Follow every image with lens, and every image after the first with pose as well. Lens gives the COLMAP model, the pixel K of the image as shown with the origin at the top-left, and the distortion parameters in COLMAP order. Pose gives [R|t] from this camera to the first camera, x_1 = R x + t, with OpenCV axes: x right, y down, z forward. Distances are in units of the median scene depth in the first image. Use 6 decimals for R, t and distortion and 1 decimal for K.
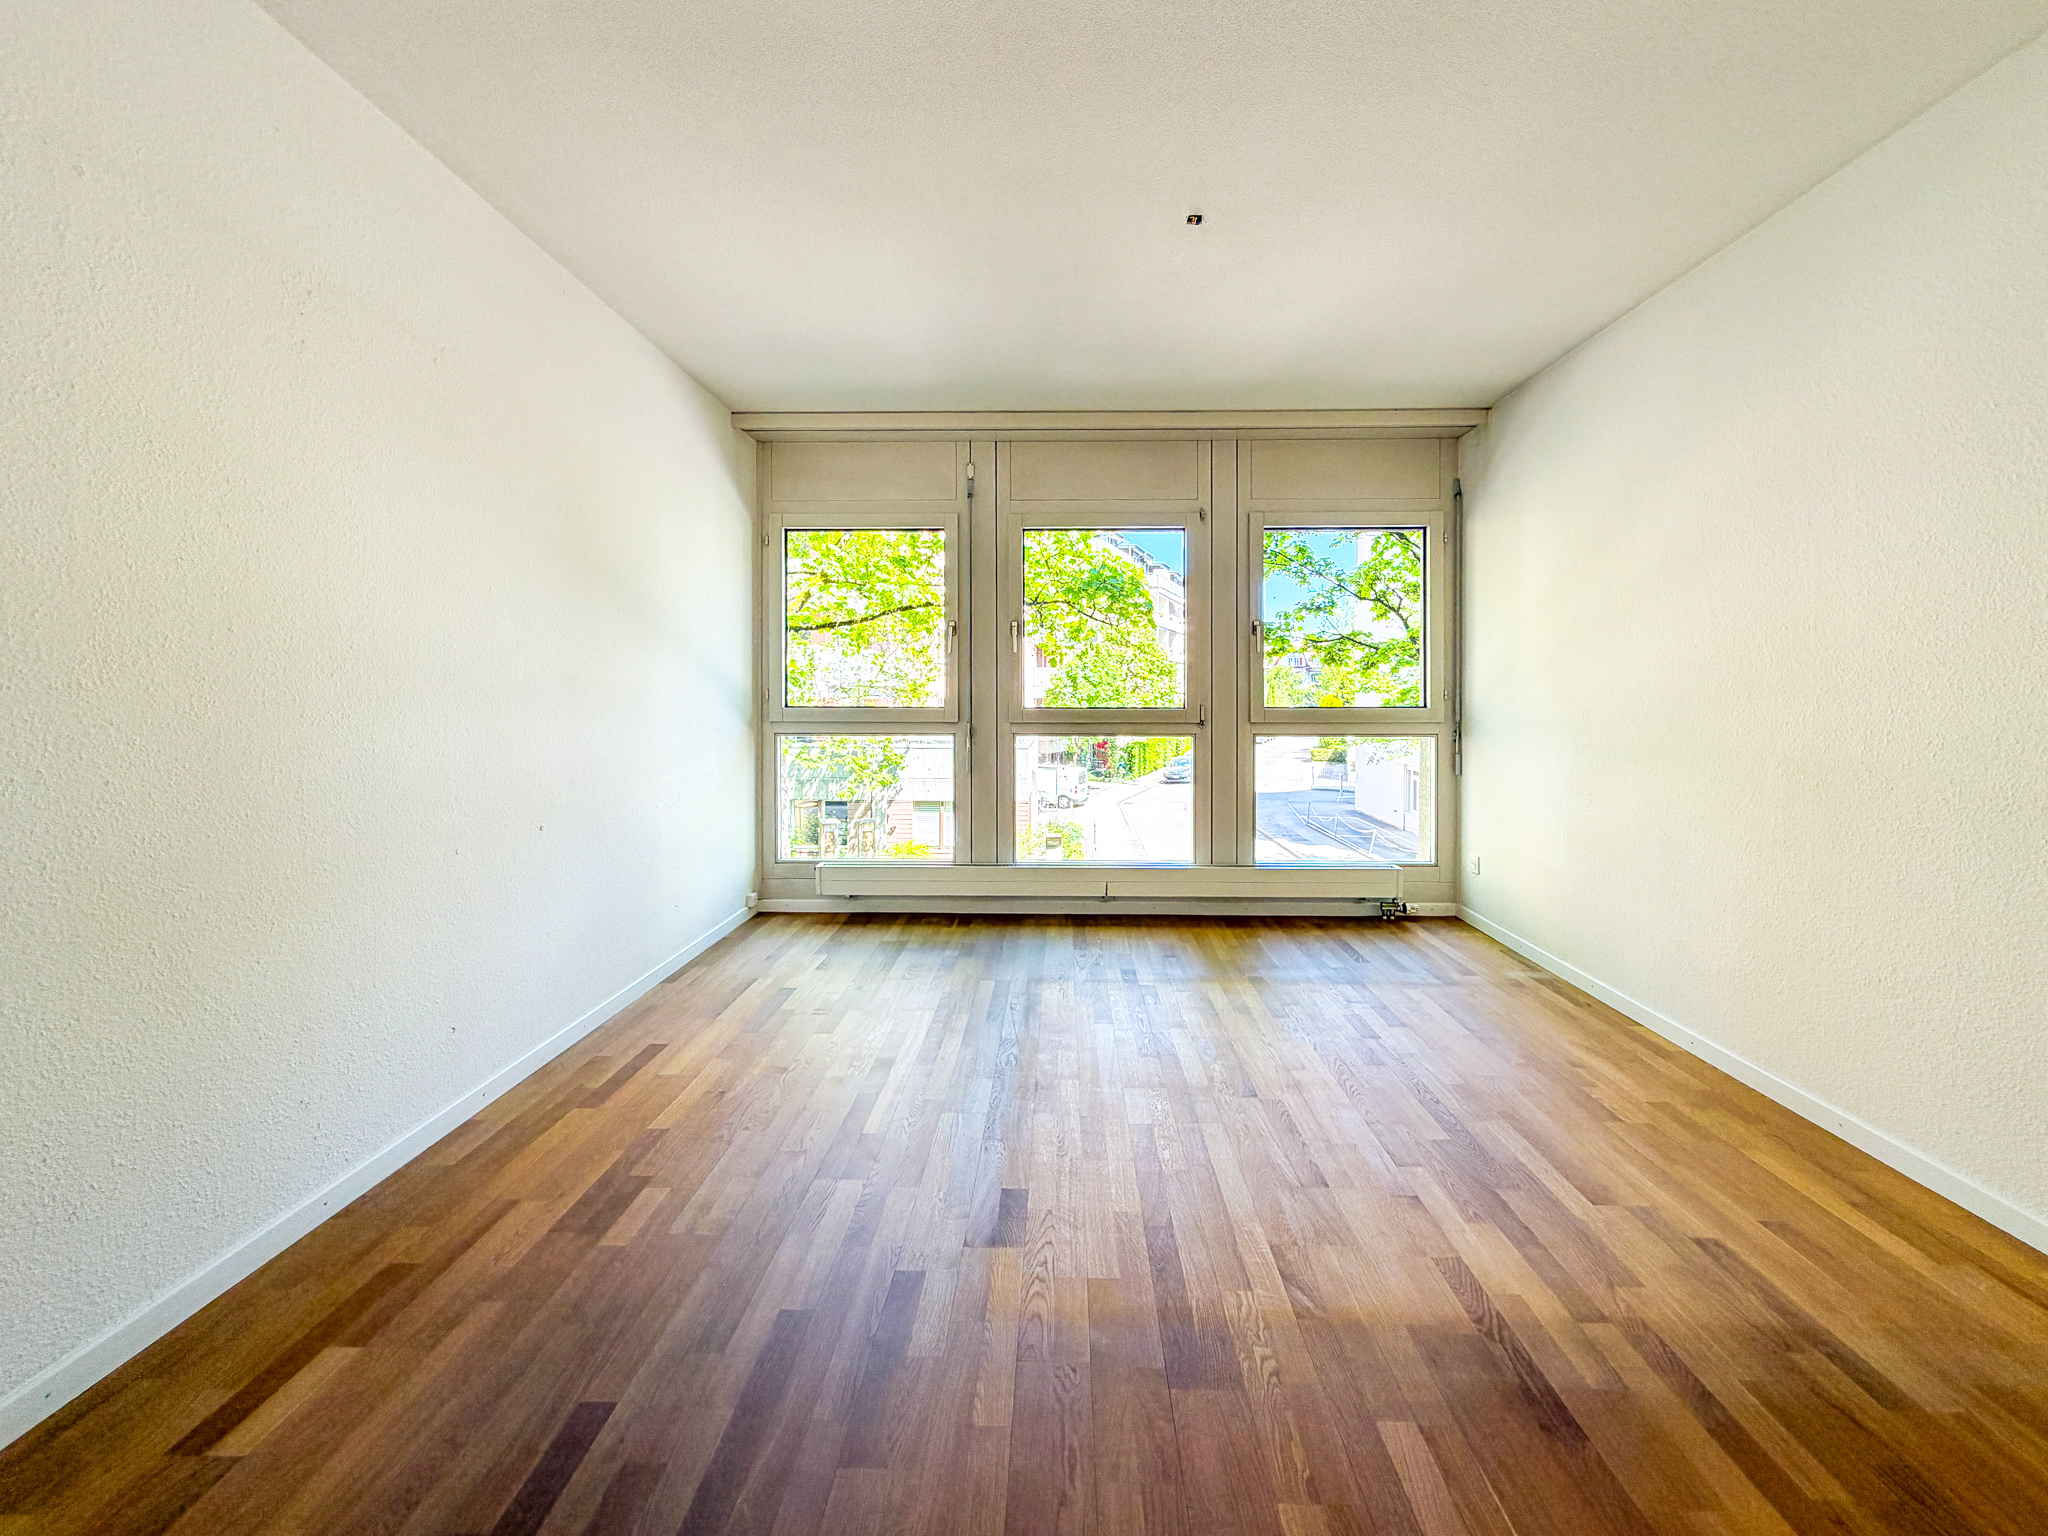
lens RADIAL K [[835.7, 0, 1049.5], [0, 835.7, 695.1], [0, 0, 1]] dist [0.002639, -0.000096]
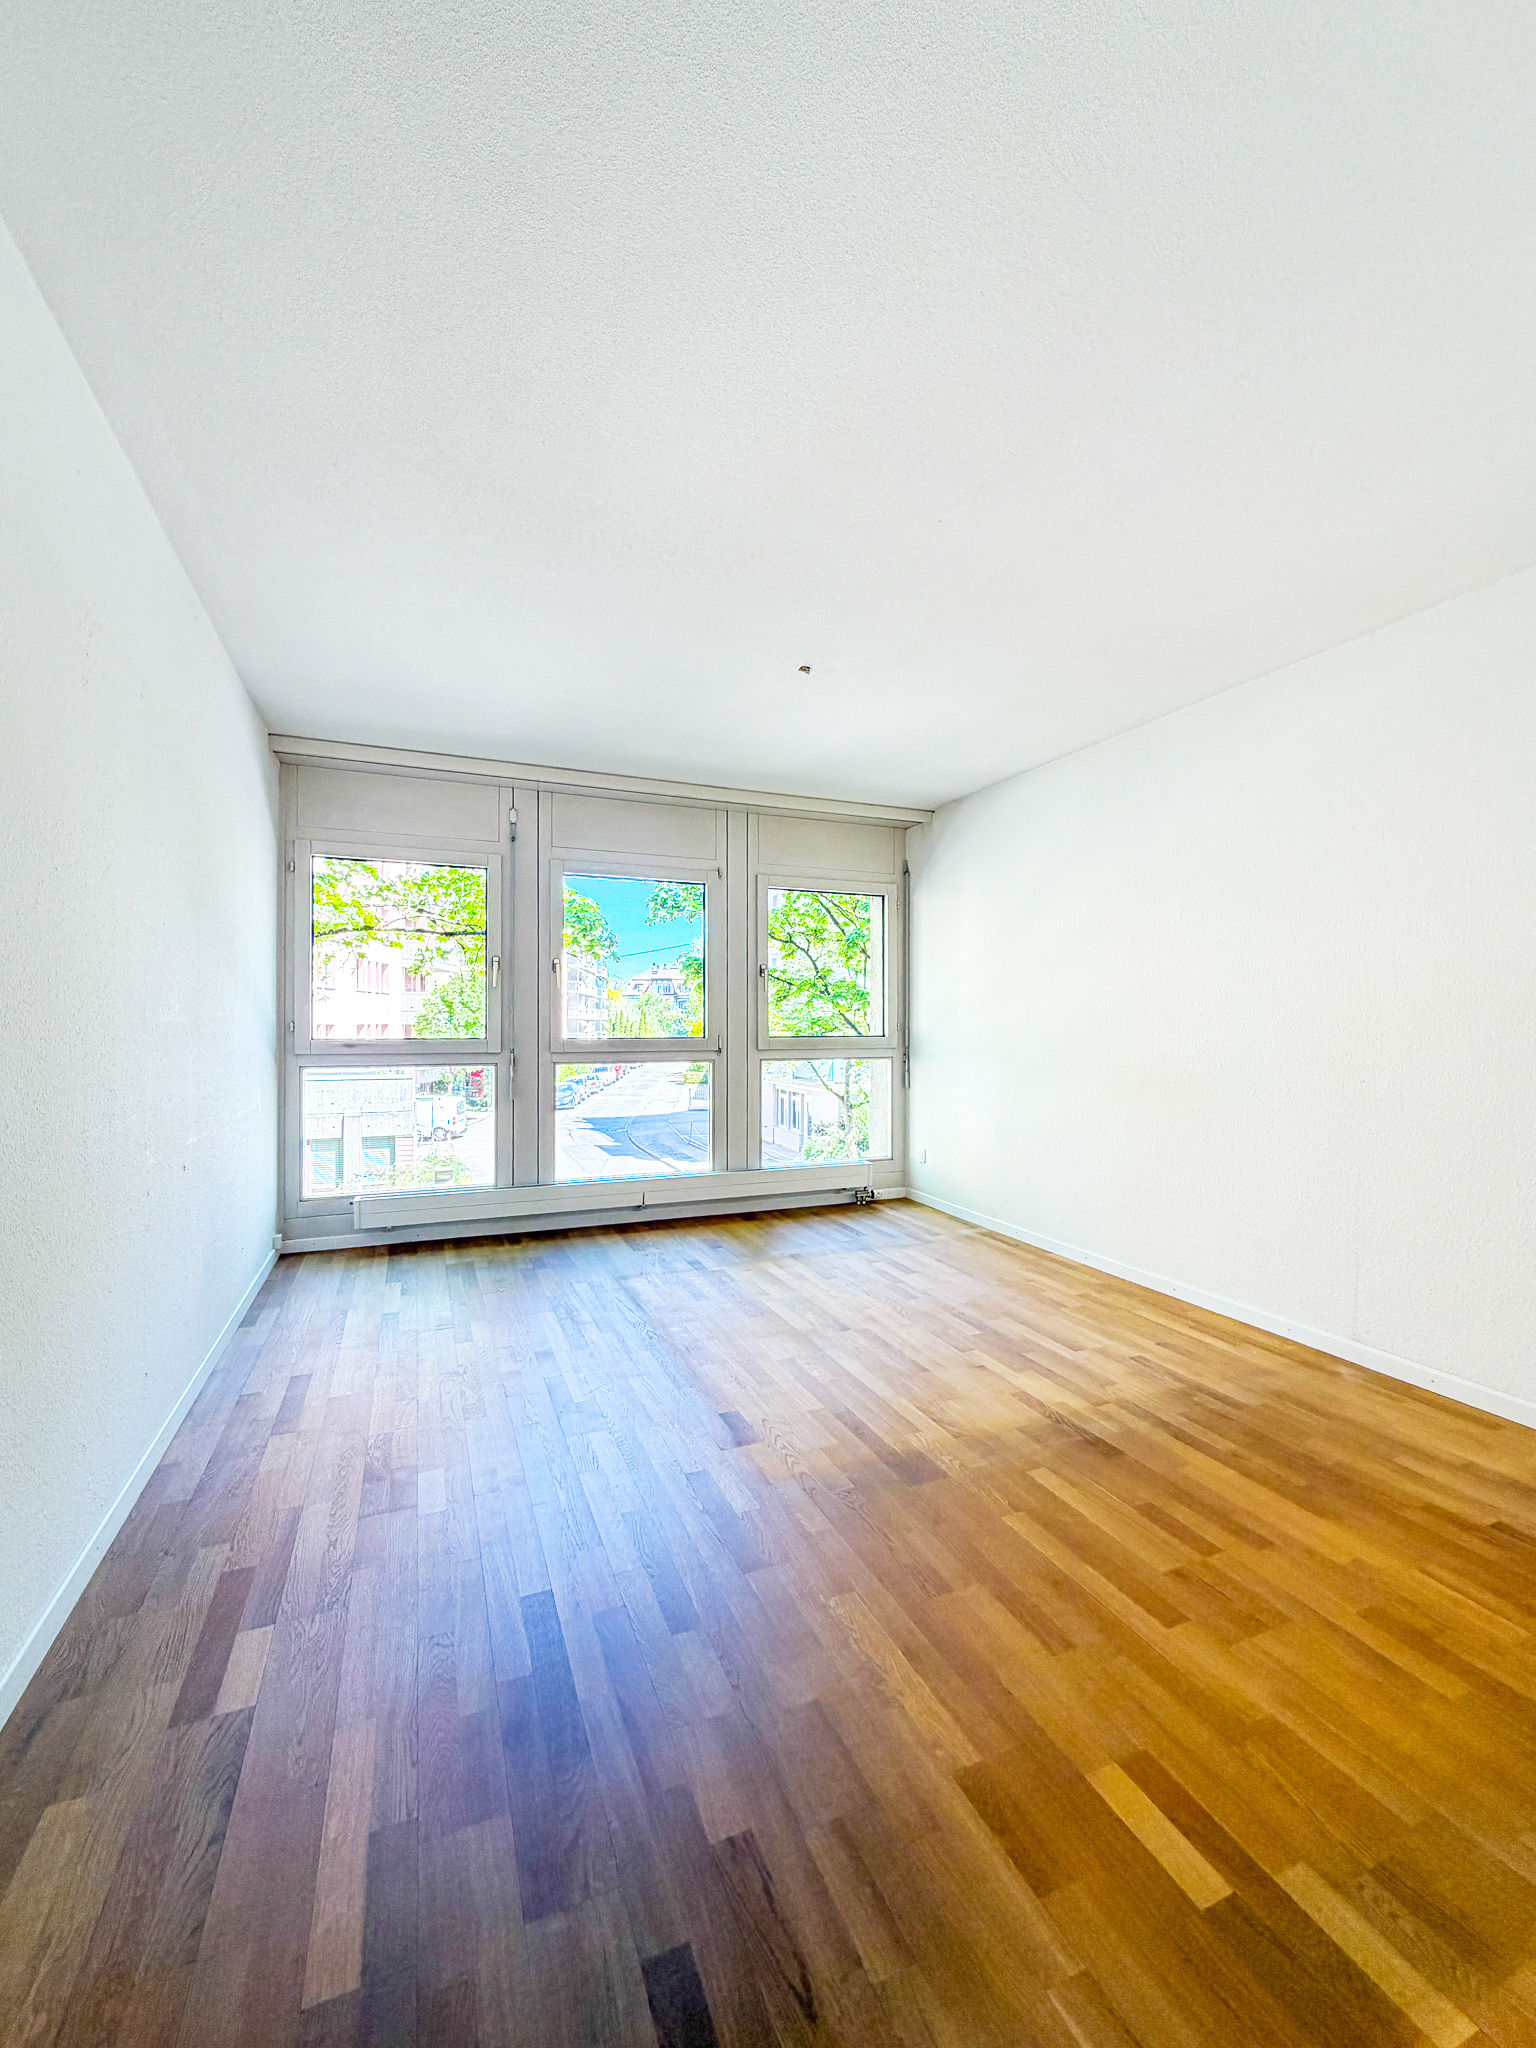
lens RADIAL K [[835.7, 0, 756.2], [0, 835.7, 1010.7], [0, 0, 1]] dist [0.002639, -0.000096]
pose [[0.918385, 0.006649, 0.395632, -0.277949], [-0.001943, 0.999923, -0.012294, -0.009464], [-0.395683, 0.010522, 0.918327, -0.116538]]
